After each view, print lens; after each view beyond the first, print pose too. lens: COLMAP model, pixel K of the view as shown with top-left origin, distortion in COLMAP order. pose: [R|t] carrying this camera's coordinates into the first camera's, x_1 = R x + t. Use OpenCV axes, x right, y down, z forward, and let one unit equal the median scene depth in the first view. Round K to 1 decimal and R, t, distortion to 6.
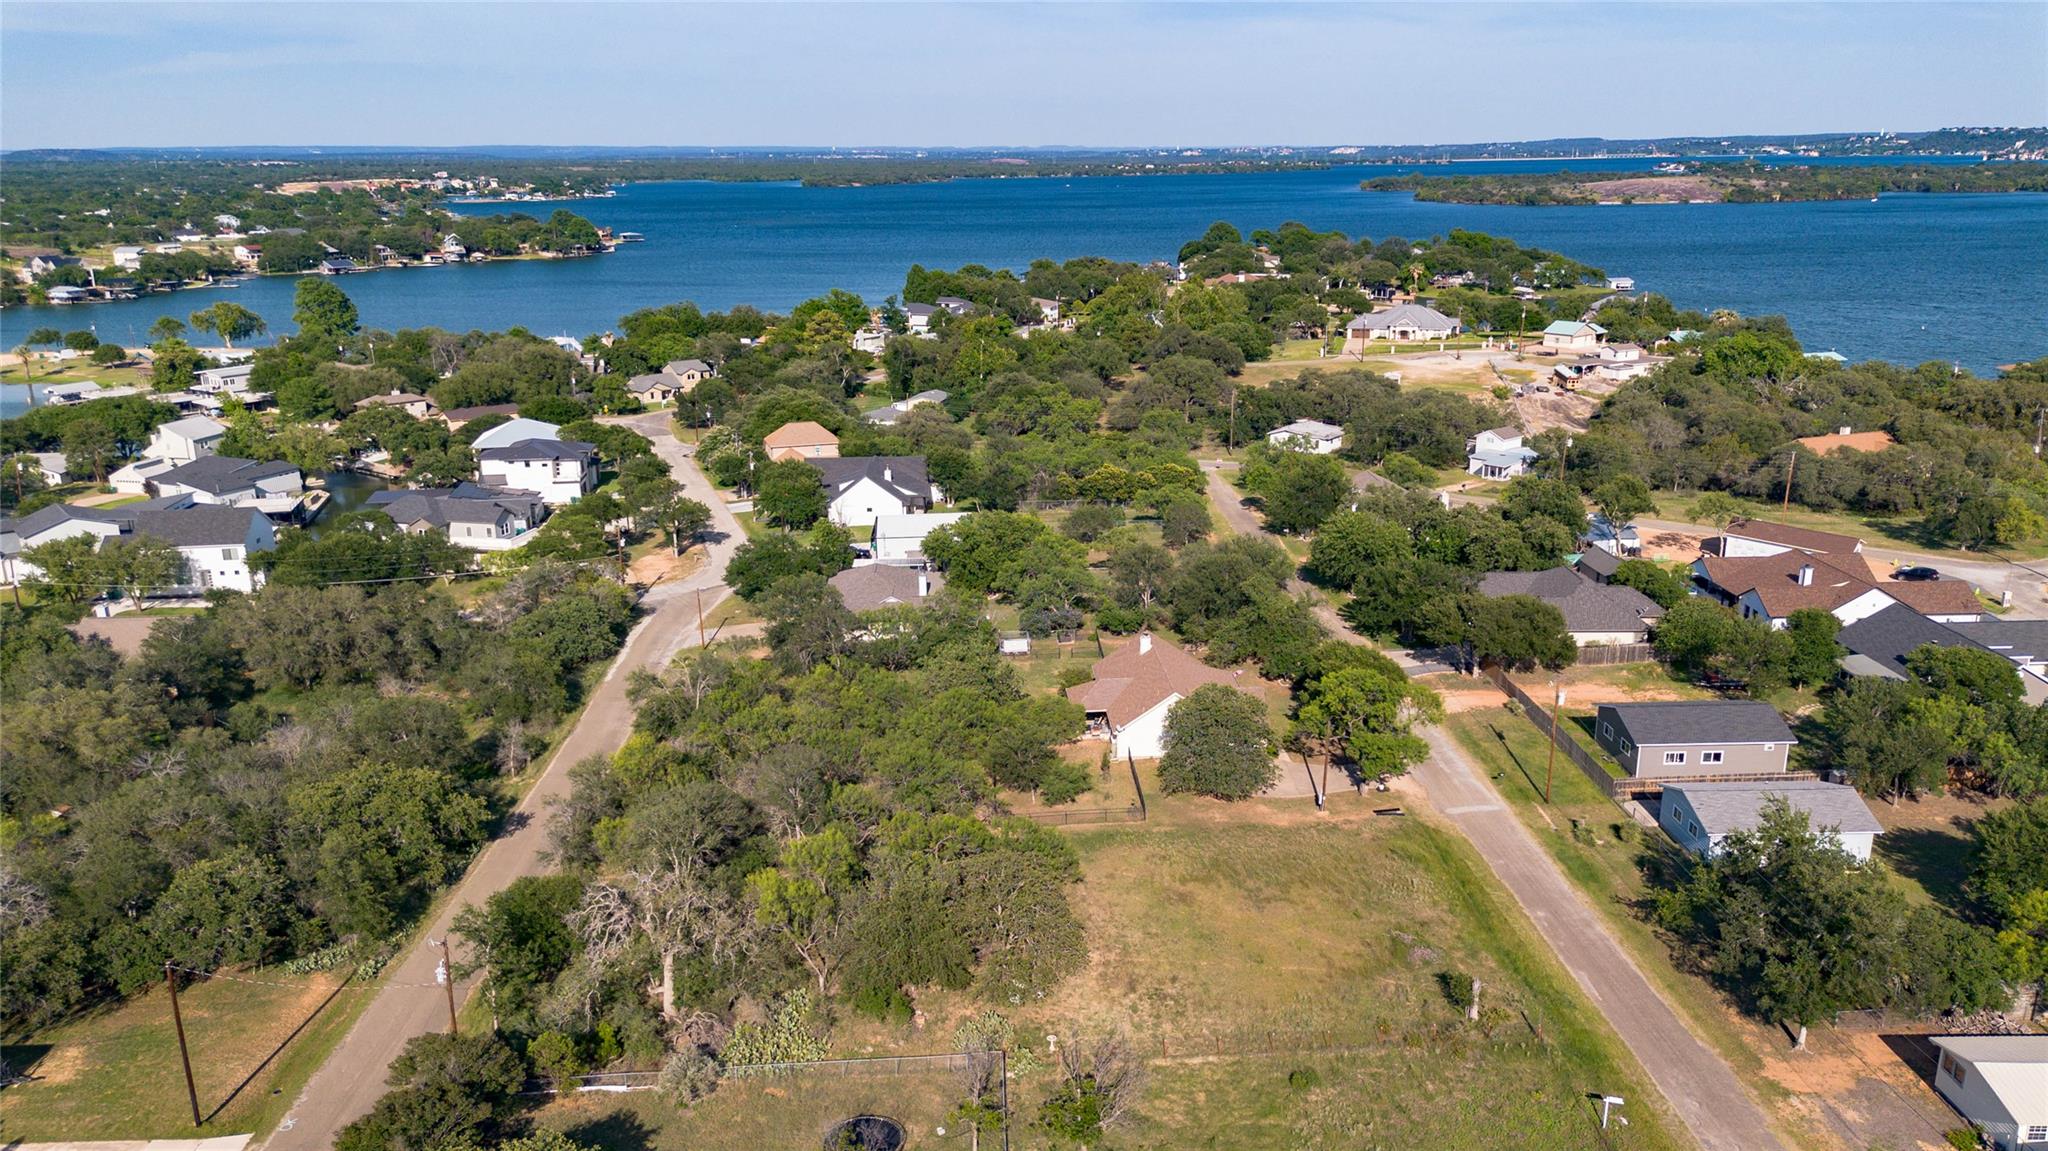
lens RADIAL K [[1461.1, 0, 1024.0], [0, 1461.1, 580.1], [0, 0, 1]] dist [0.061322, -0.061799]
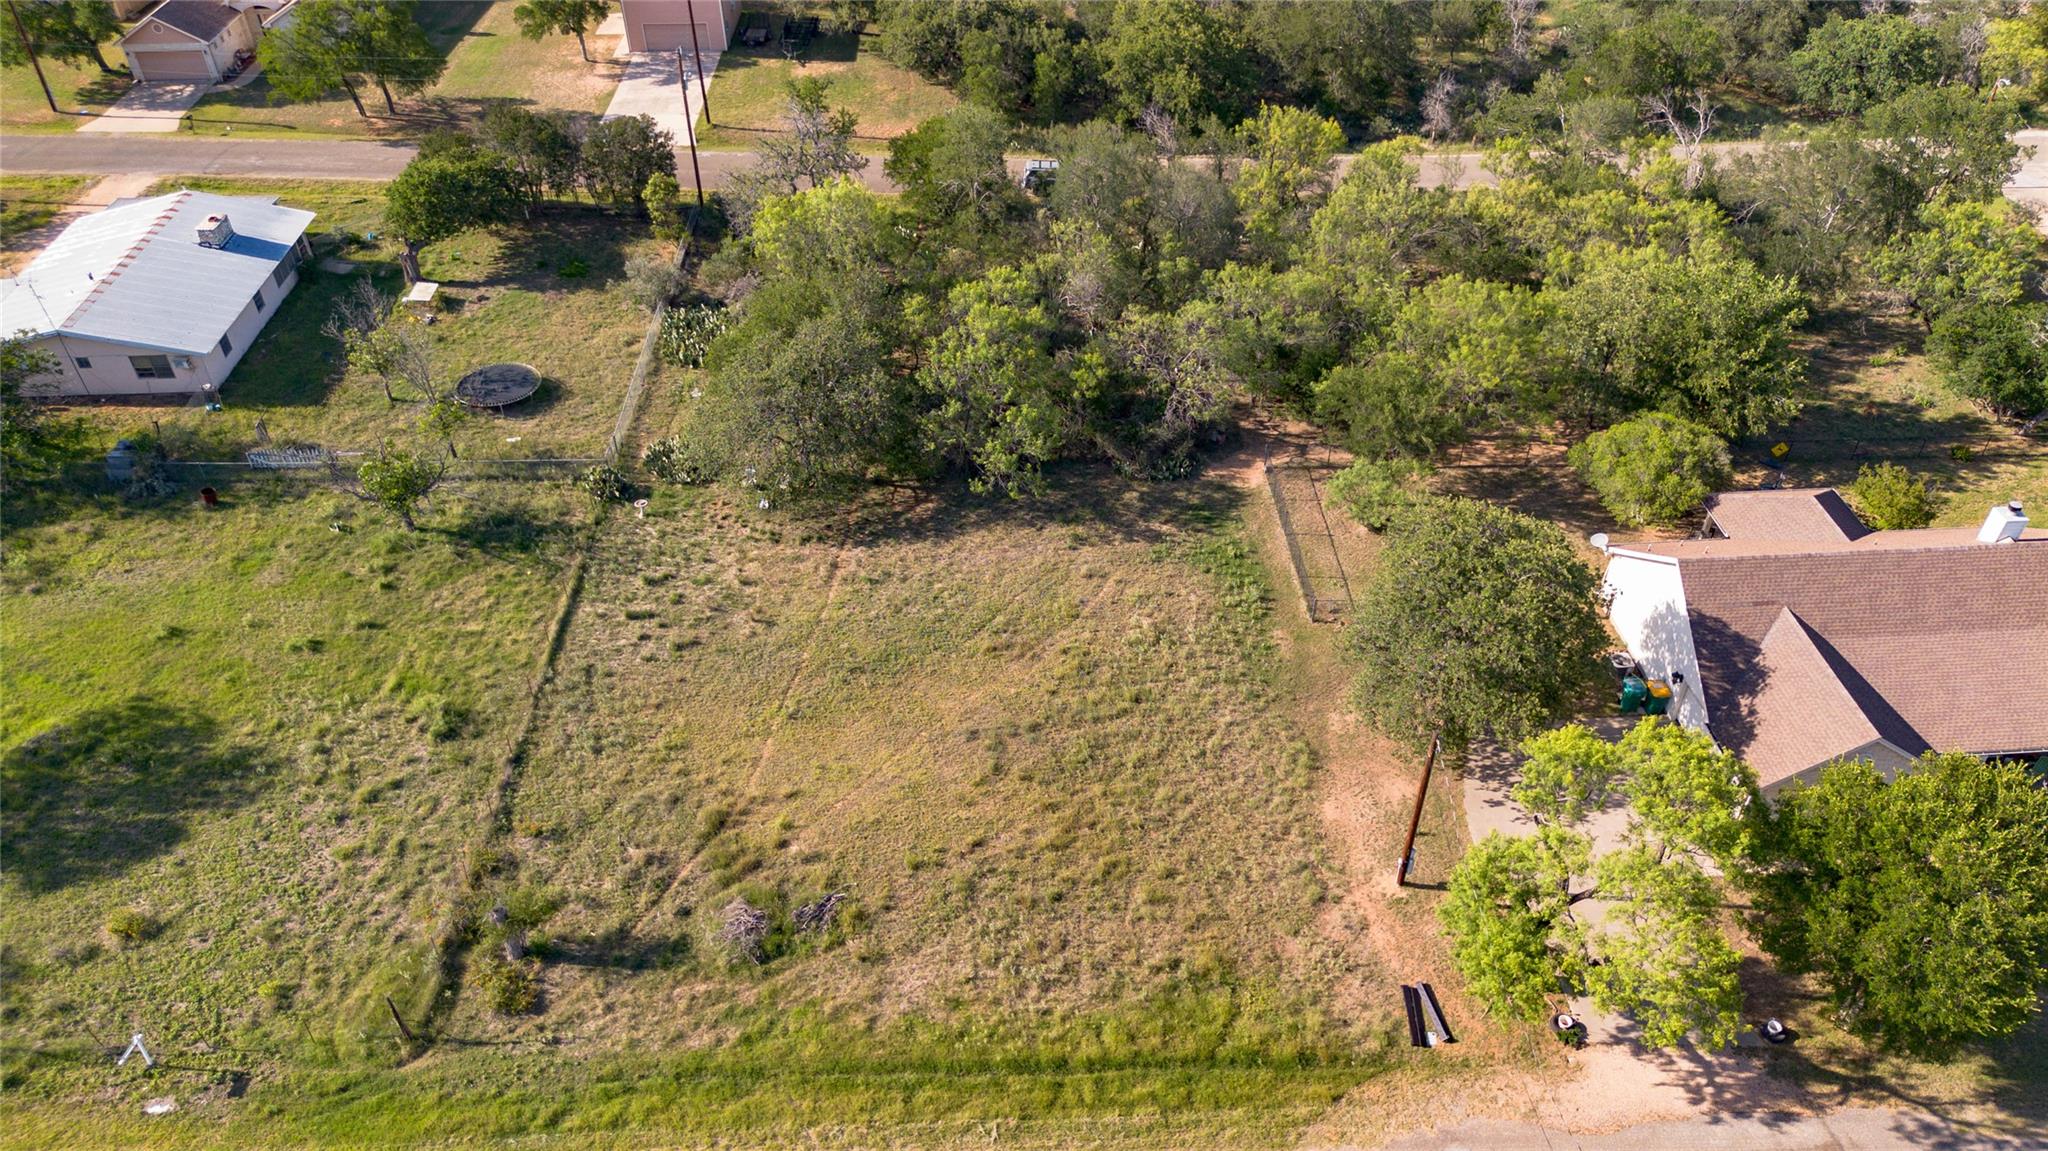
lens RADIAL K [[1460.8, 0, 1022.1], [0, 1460.8, 570.7], [0, 0, 1]] dist [0.072200, -0.075029]
pose [[-0.005632, 0.640604, -0.767851, 0.278020], [-0.268413, 0.738716, 0.618266, -0.087092], [0.963287, 0.209583, 0.167786, 0.464157]]
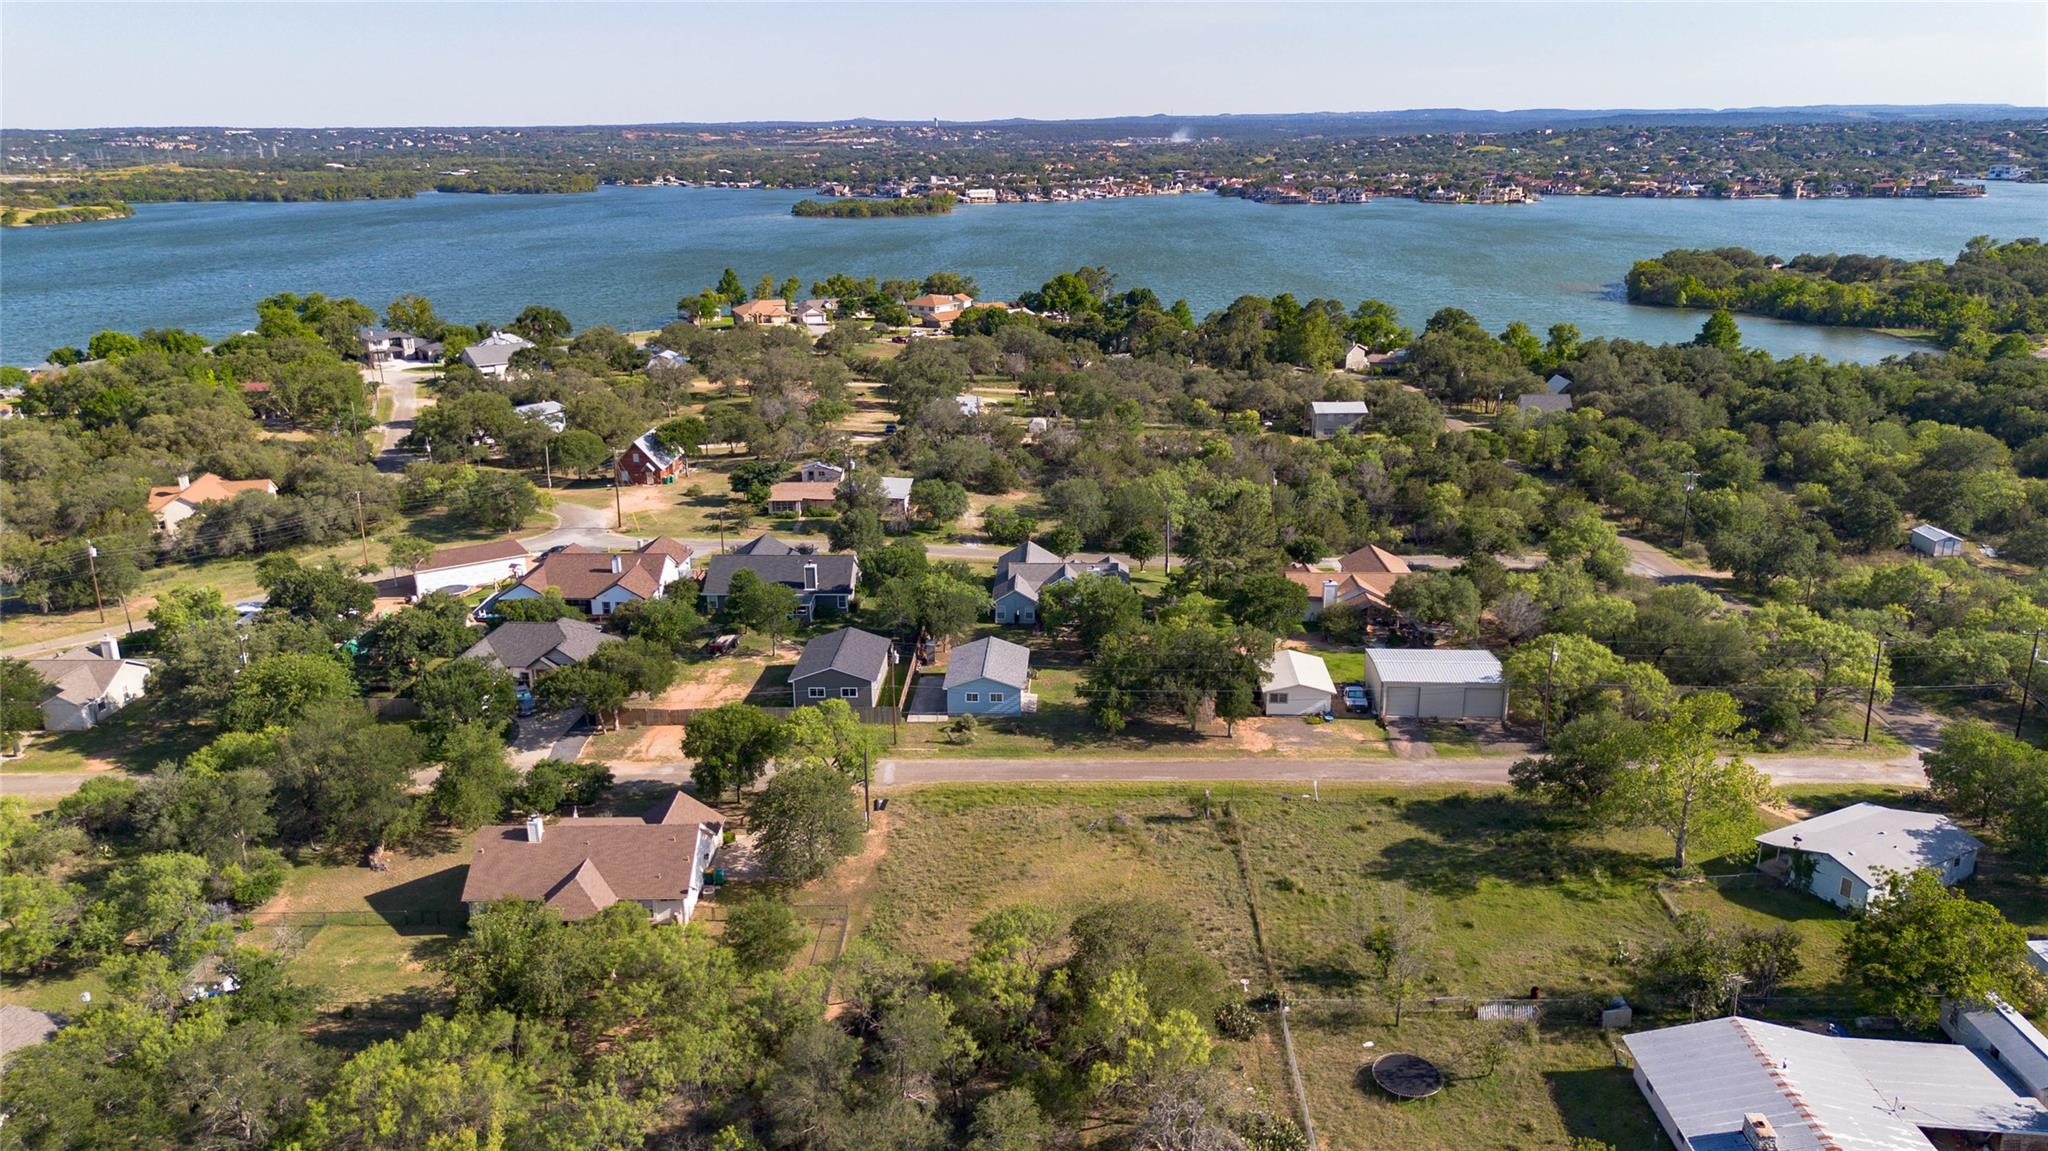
lens RADIAL K [[1455.1, 0, 1024.0], [0, 1455.1, 575.5], [0, 0, 1]] dist [0.074335, -0.077729]
pose [[0.065373, -0.277316, 0.958552, -0.454121], [0.288464, 0.924845, 0.247892, -0.148698], [-0.955256, 0.260303, 0.140456, 0.397346]]
